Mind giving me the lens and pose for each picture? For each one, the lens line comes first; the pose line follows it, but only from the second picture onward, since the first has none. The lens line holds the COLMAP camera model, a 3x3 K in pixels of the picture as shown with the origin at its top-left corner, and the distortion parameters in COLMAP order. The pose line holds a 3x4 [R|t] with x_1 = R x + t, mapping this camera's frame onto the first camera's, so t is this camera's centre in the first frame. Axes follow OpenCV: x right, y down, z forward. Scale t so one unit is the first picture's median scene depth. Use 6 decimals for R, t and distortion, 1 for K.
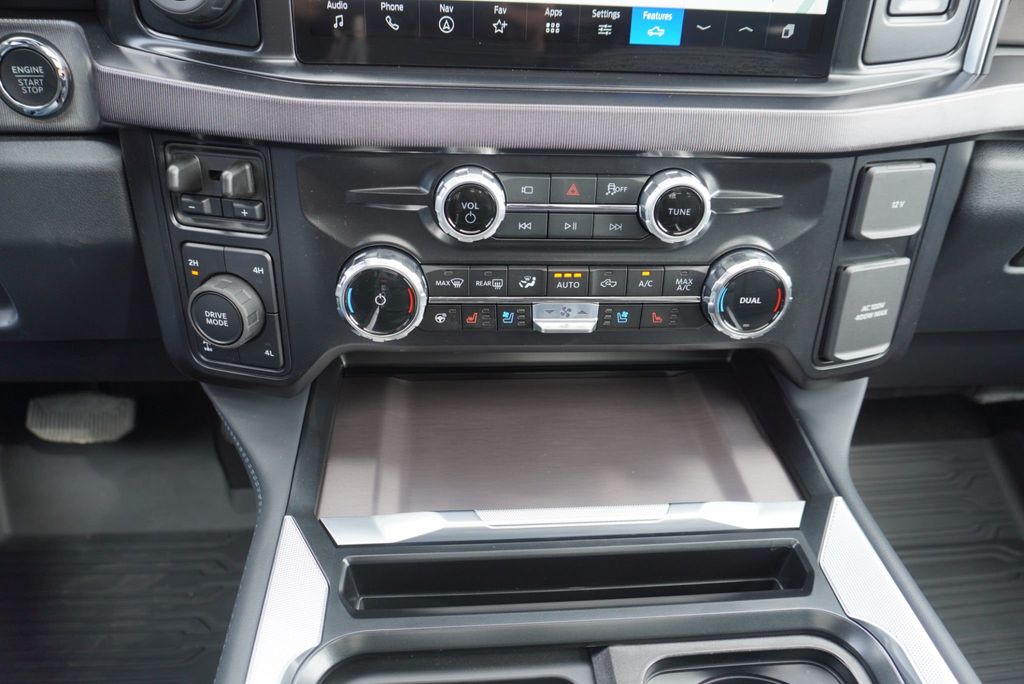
lens RADIAL K [[704.5, 0, 514.7], [0, 704.5, 333.8], [0, 0, 1]] dist [-0.034134, 0.001543]
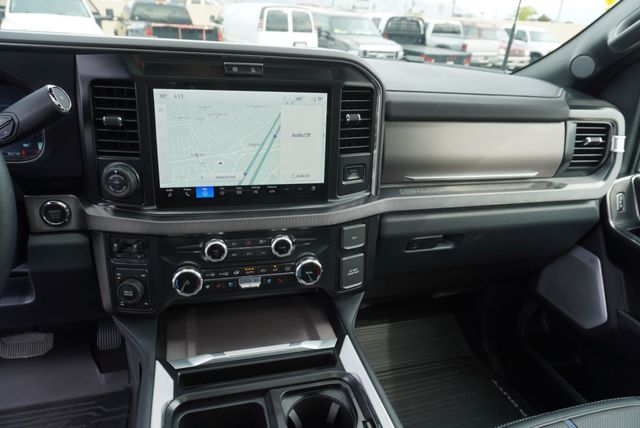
lens RADIAL K [[425.1, 0, 315.1], [0, 425.1, 216.5], [0, 0, 1]] dist [-0.032397, 0.024502]
pose [[0.983514, -0.058519, 0.171104, 0.052636], [0.081752, 0.987865, -0.132058, -0.041866], [-0.161299, 0.143869, 0.976363, -0.870453]]
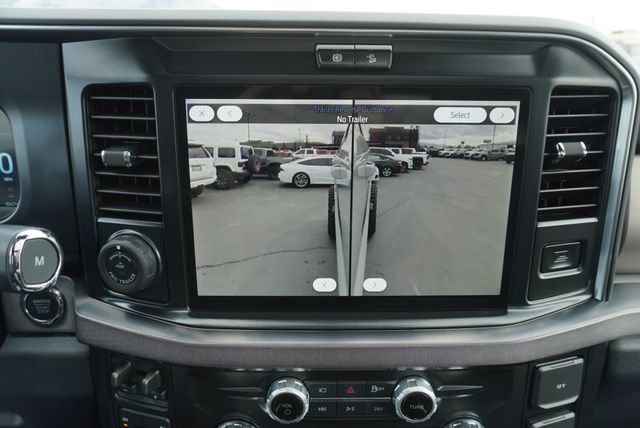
lens RADIAL K [[425.1, 0, 318.8], [0, 425.1, 214.3], [0, 0, 1]] dist [-0.032397, 0.024502]
pose [[0.997529, -0.017307, -0.068097, 0.077374], [0.002435, 0.977122, -0.212667, -0.368674], [0.070220, 0.211975, 0.974749, -0.046547]]
